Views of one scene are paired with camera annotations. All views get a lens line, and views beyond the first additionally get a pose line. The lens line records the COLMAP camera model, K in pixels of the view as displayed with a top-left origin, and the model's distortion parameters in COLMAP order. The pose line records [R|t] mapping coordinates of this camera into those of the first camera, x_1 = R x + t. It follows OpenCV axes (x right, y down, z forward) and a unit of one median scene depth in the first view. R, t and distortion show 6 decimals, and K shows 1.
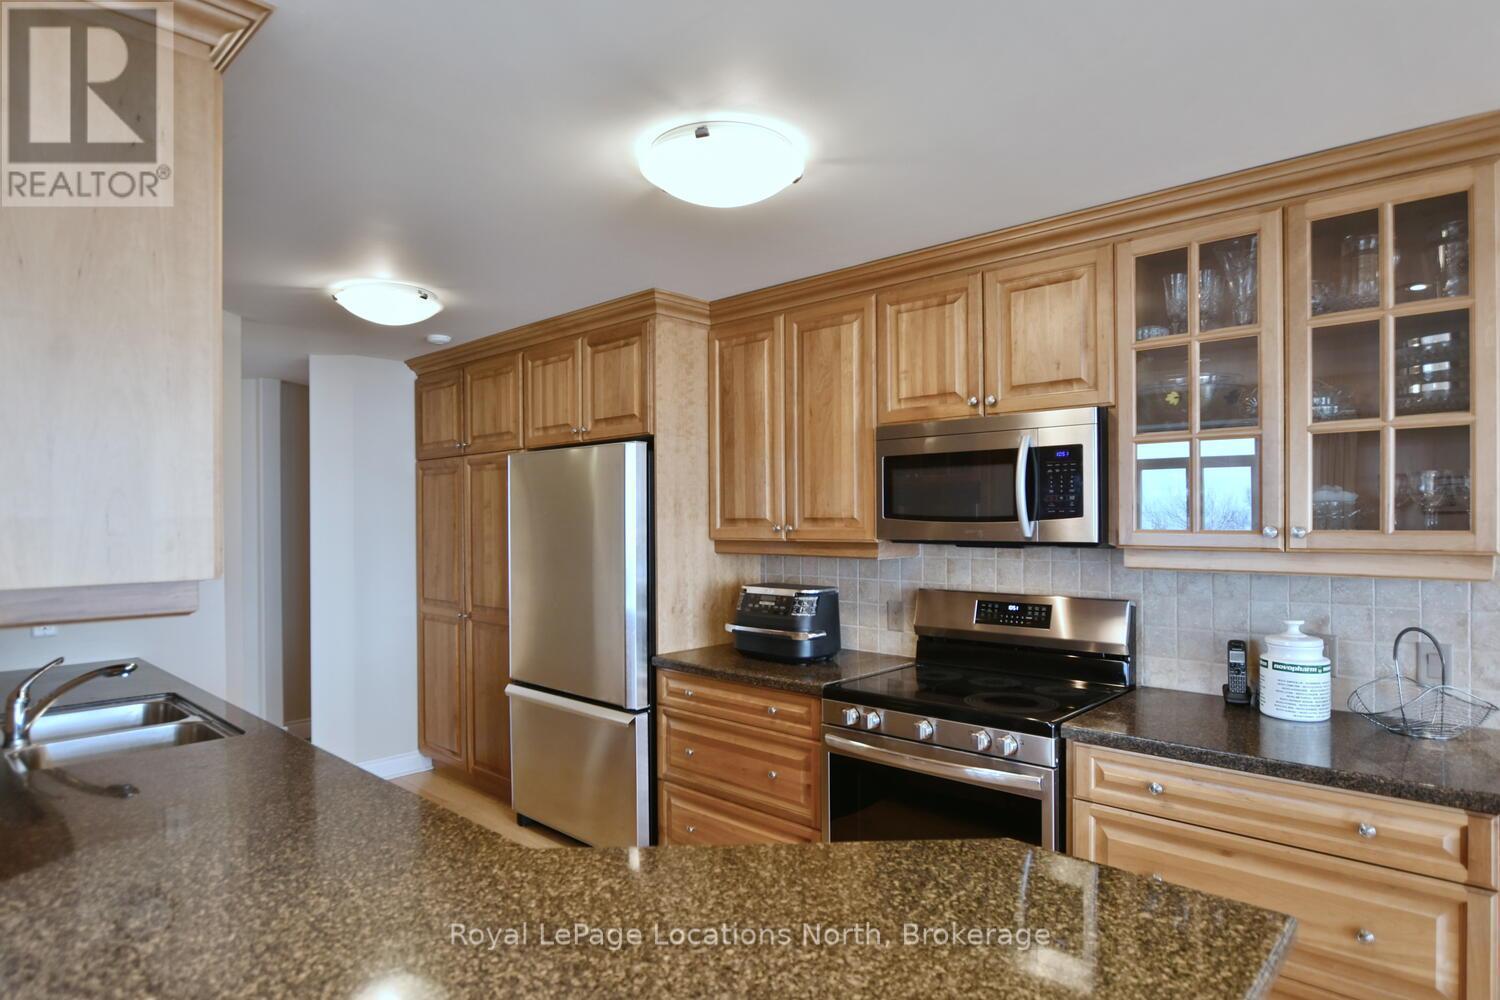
lens RADIAL K [[841.1, 0, 713.3], [0, 841.1, 511.7], [0, 0, 1]] dist [-0.023663, -0.003350]
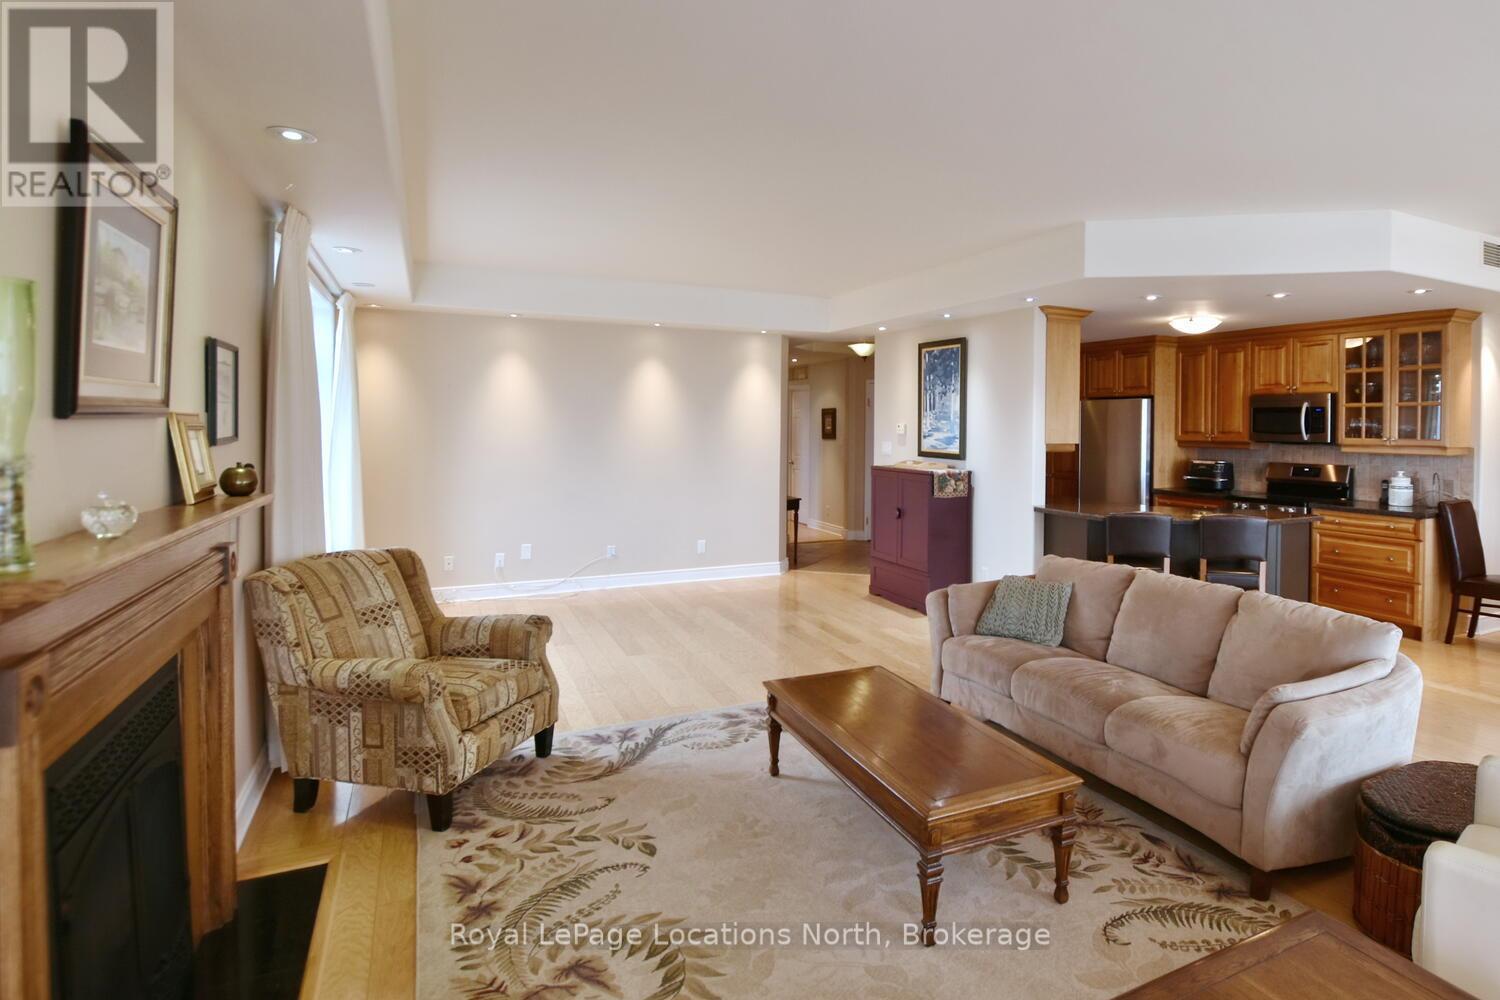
lens RADIAL K [[841.1, 0, 878.8], [0, 841.1, 429.7], [0, 0, 1]] dist [-0.023663, -0.003350]
pose [[0.954796, 0.015650, -0.296849, -0.112103], [-0.012634, 0.999847, 0.012076, -0.014656], [0.296992, -0.007779, 0.954848, -1.610694]]
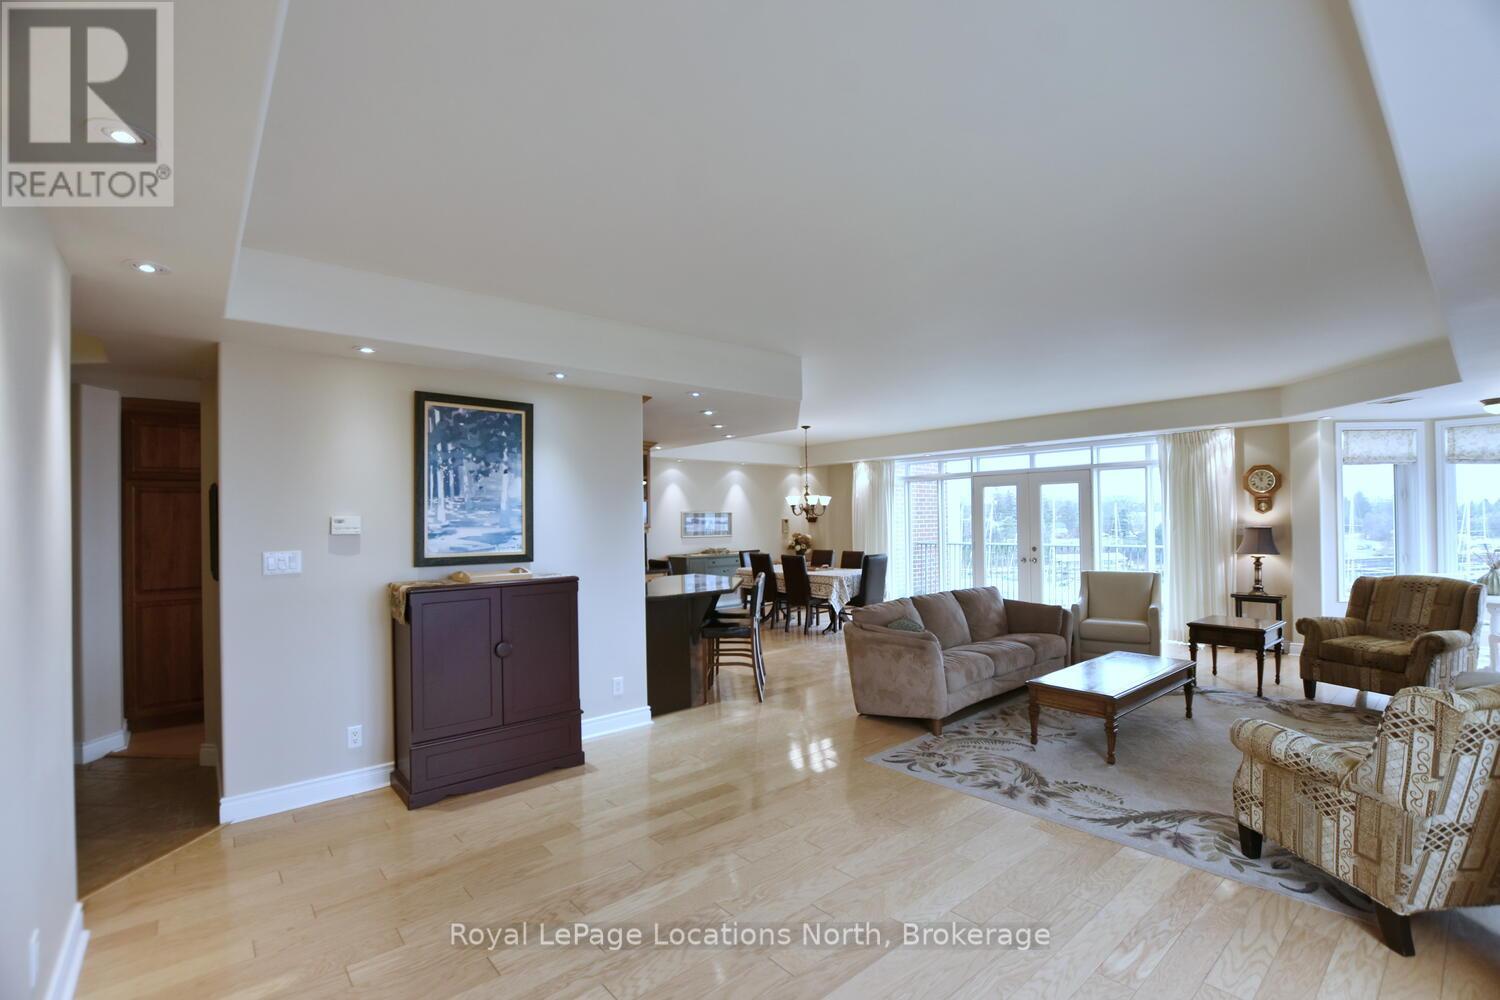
lens RADIAL K [[666.2, 0, 764.1], [0, 666.2, 514.3], [0, 0, 1]] dist [-0.036666, -0.001371]
pose [[0.087893, 0.007770, 0.996100, -1.851200], [0.006669, 0.999943, -0.008389, 0.007096], [-0.996108, 0.007380, 0.087836, -0.041355]]
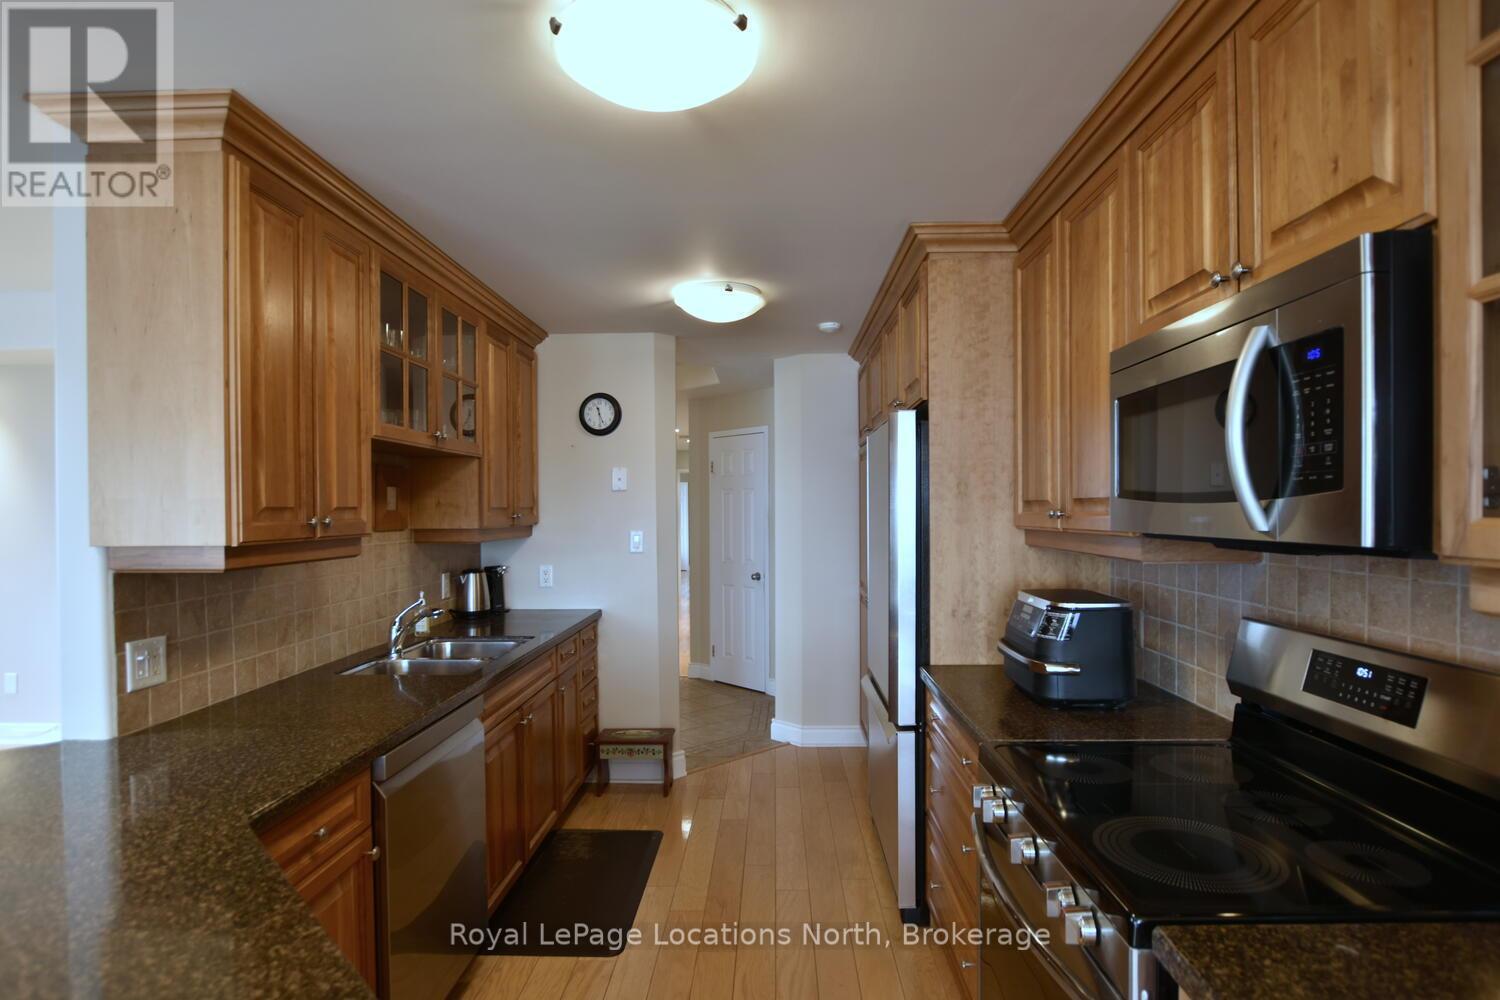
lens RADIAL K [[768.6, 0, 749.4], [0, 768.6, 523.8], [0, 0, 1]] dist [-0.037873, 0.000732]
pose [[0.662423, 0.014636, -0.748987, 0.412257], [0.010508, 0.999529, 0.028826, 0.007163], [0.749056, -0.026965, 0.661958, 0.390668]]
